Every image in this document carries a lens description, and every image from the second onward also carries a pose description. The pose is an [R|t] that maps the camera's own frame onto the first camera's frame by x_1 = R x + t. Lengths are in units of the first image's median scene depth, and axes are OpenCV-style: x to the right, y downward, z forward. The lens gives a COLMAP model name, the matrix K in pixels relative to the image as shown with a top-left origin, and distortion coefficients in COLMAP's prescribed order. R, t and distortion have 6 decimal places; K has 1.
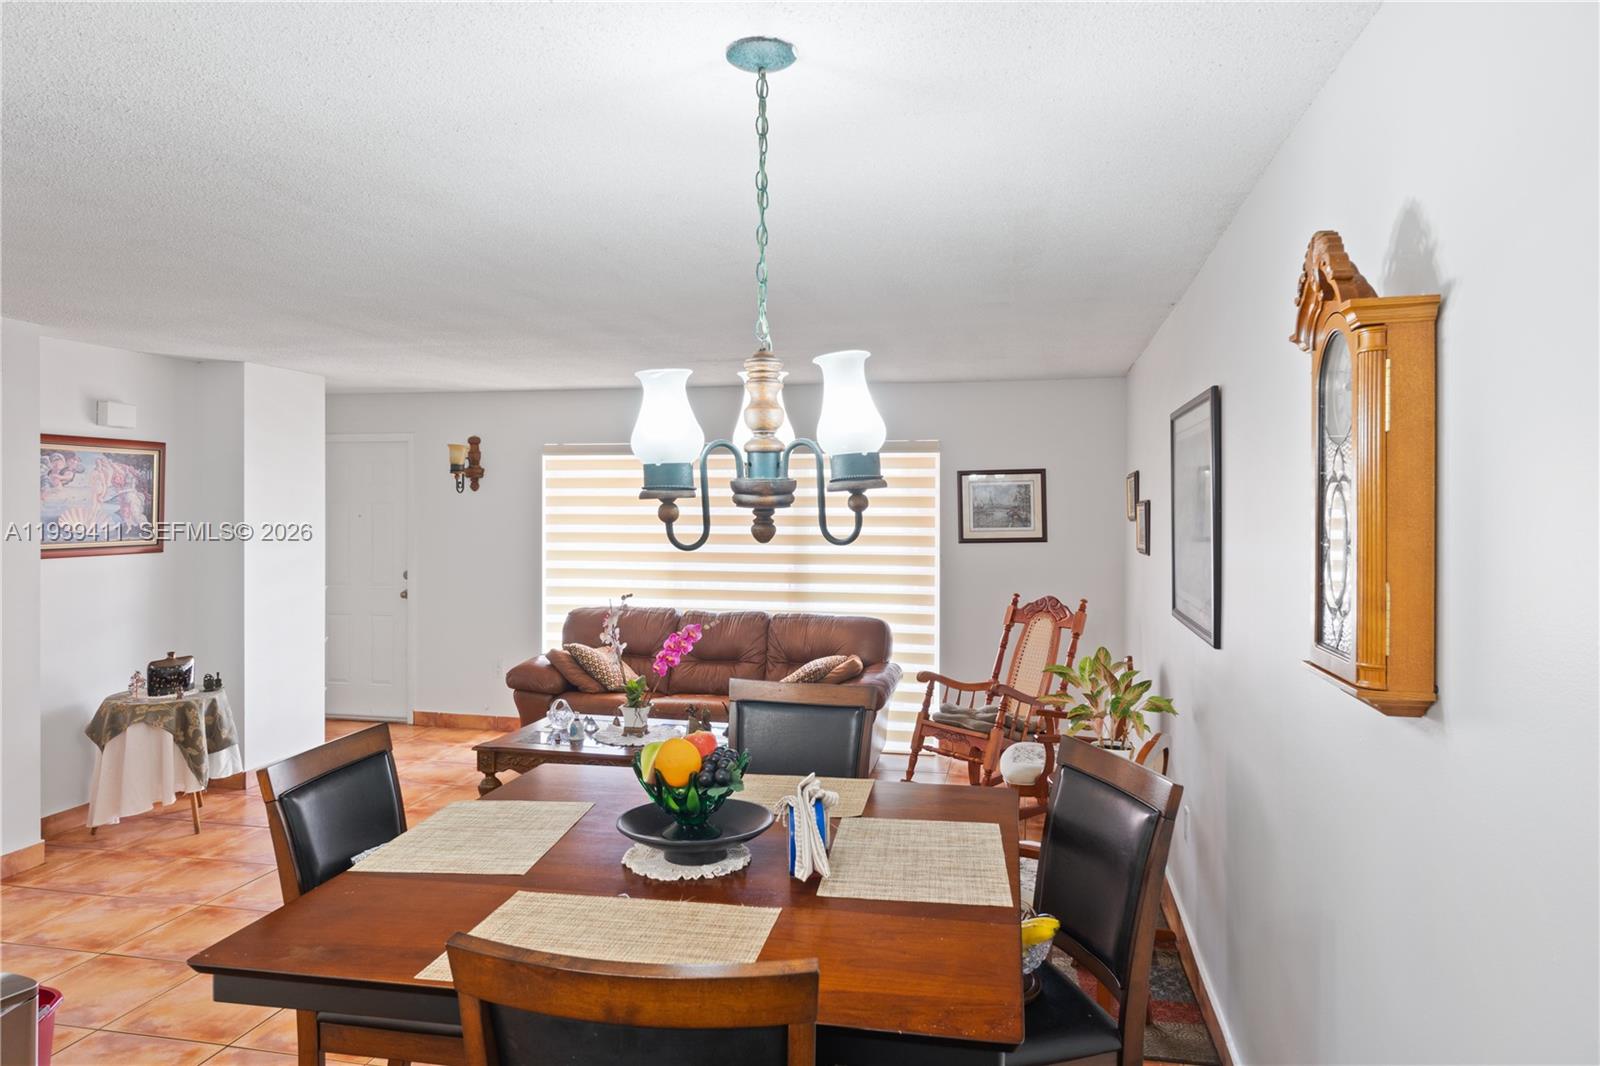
lens RADIAL K [[1044.0, 0, 808.7], [0, 1044.0, 516.5], [0, 0, 1]] dist [-0.001734, -0.001305]
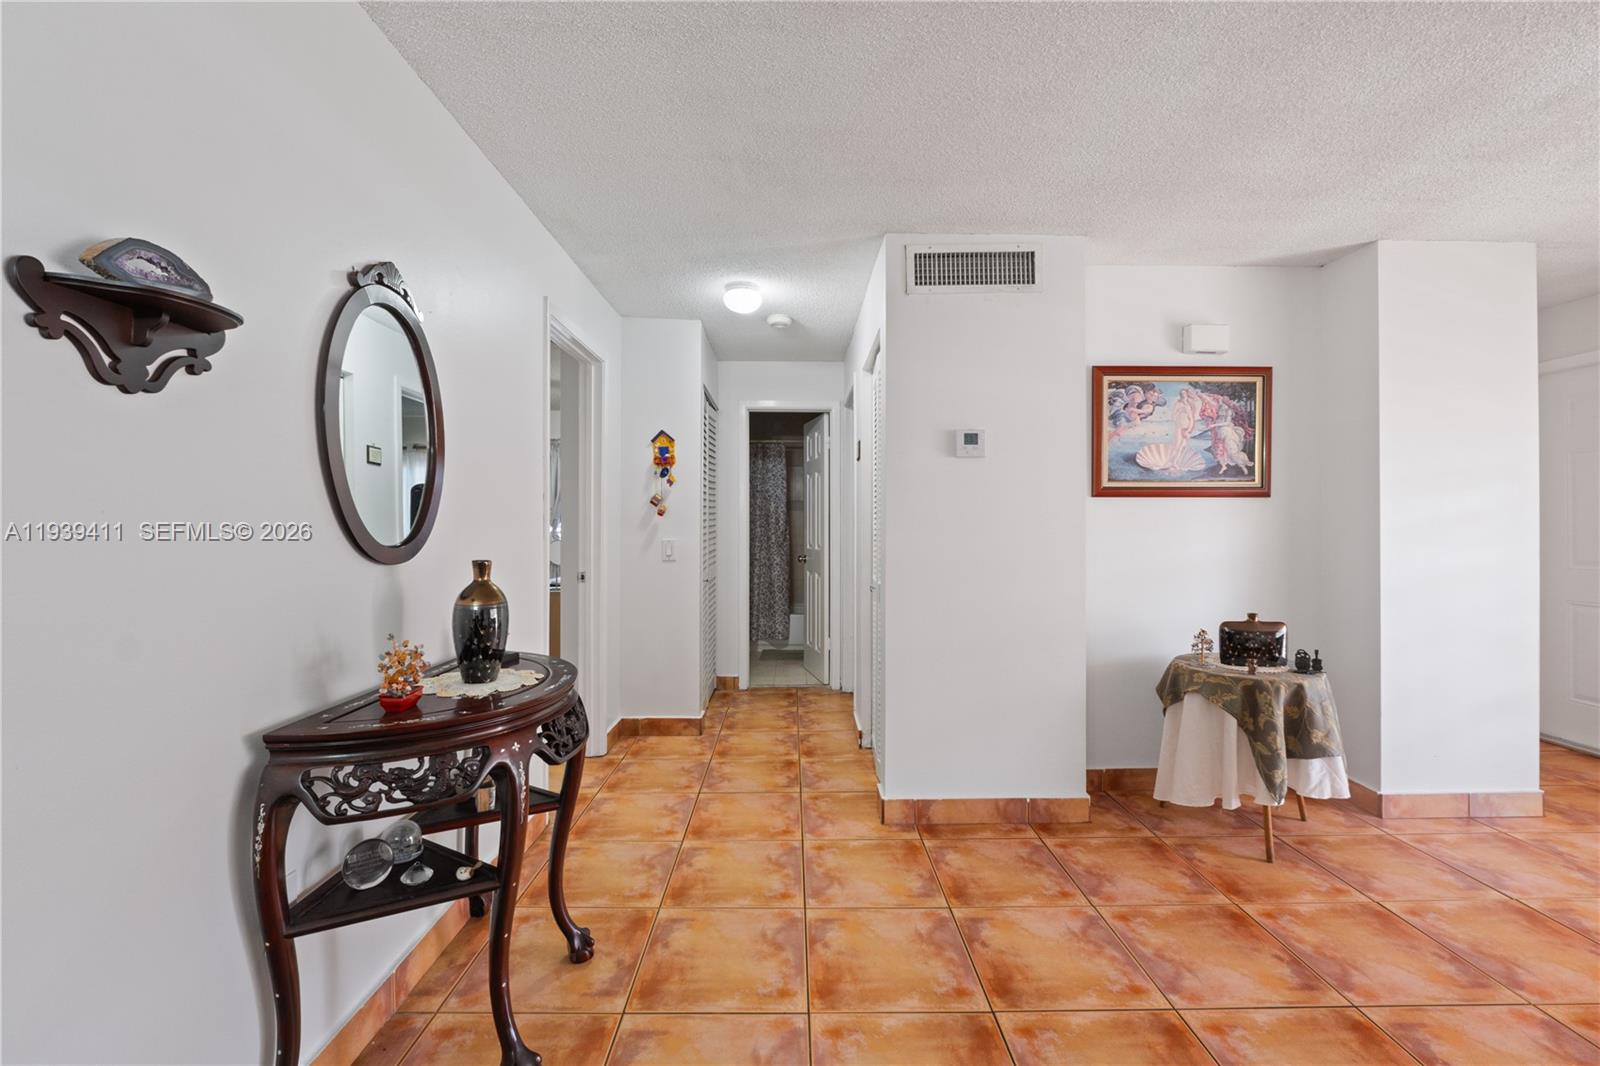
lens RADIAL K [[669.0, 0, 801.5], [0, 669.0, 517.5], [0, 0, 1]] dist [-0.009479, -0.000032]
pose [[0.221076, -0.011793, -0.975185, -0.188525], [-0.013022, 0.999802, -0.015043, 0.067989], [0.975170, 0.016025, 0.220879, 0.543670]]
